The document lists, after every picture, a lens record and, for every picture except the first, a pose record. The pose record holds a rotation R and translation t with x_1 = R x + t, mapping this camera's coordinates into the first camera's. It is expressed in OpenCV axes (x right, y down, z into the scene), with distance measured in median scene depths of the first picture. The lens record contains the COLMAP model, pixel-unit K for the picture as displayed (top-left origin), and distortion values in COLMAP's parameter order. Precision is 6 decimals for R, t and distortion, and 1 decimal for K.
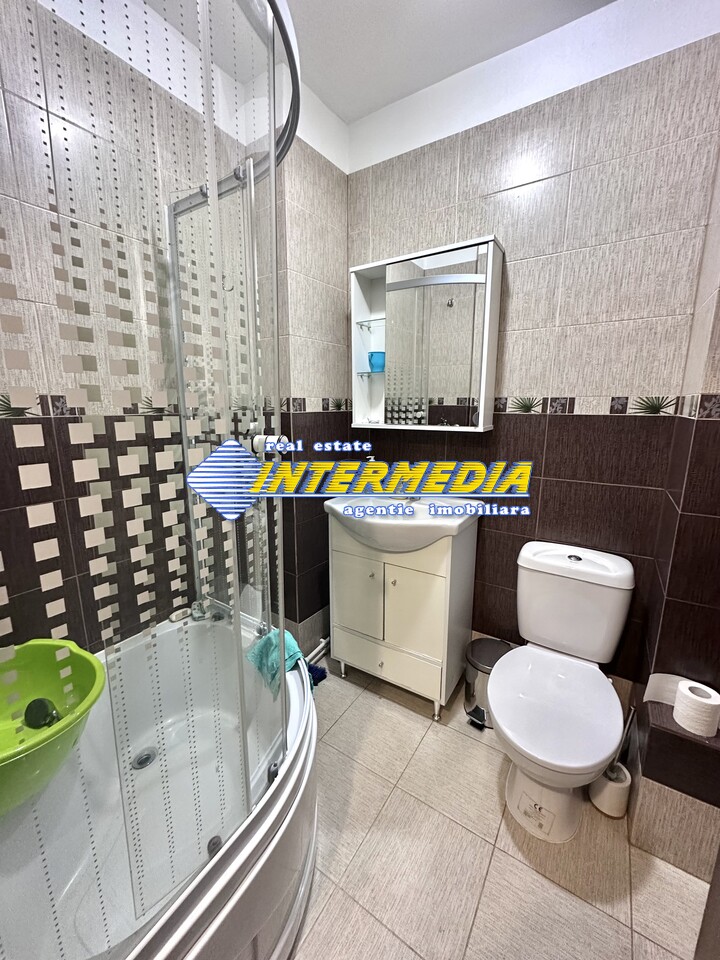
lens RADIAL K [[382.9, 0, 360.0], [0, 382.9, 480.0], [0, 0, 1]] dist [-0.003912, 0.000306]
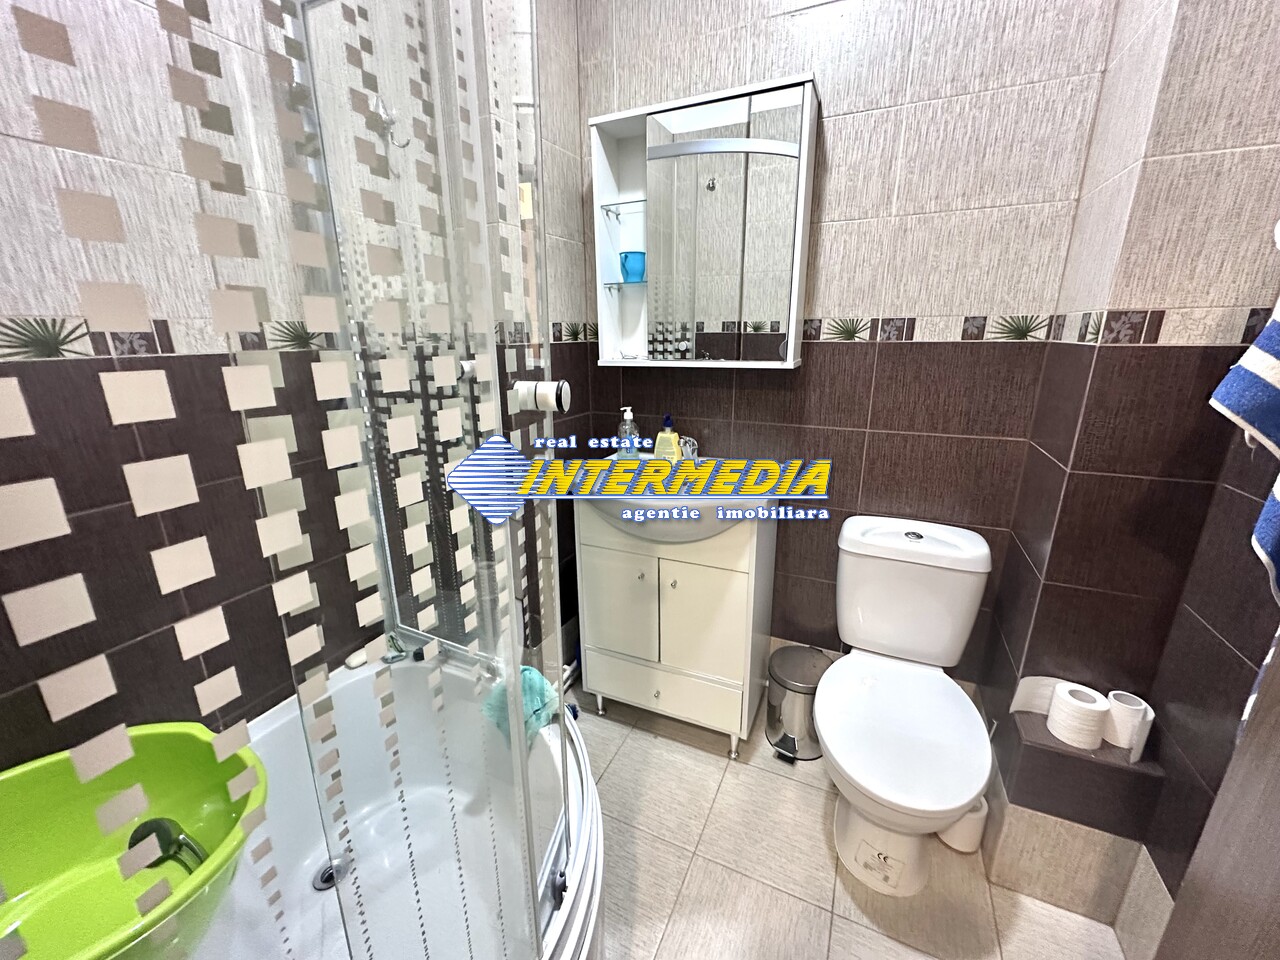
lens RADIAL K [[510.6, 0, 639.8], [0, 510.6, 480.9], [0, 0, 1]] dist [-0.003912, 0.000306]
pose [[0.989641, -0.050021, 0.134569, -0.102195], [0.038227, 0.995311, 0.088848, -0.013165], [-0.138383, -0.082784, 0.986913, 0.088523]]
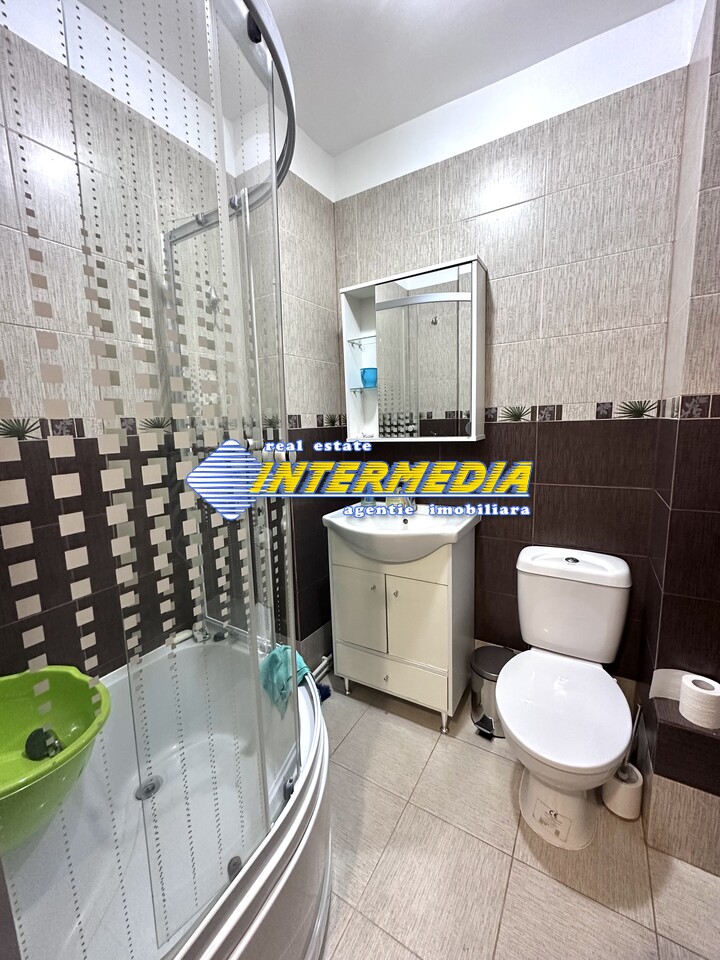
lens RADIAL K [[382.9, 0, 360.0], [0, 382.9, 480.0], [0, 0, 1]] dist [-0.003912, 0.000306]
pose [[0.998819, -0.038590, 0.029504, -0.025536], [0.039951, 0.998094, -0.047031, 0.015410], [-0.027633, 0.048154, 0.998458, -0.014406]]
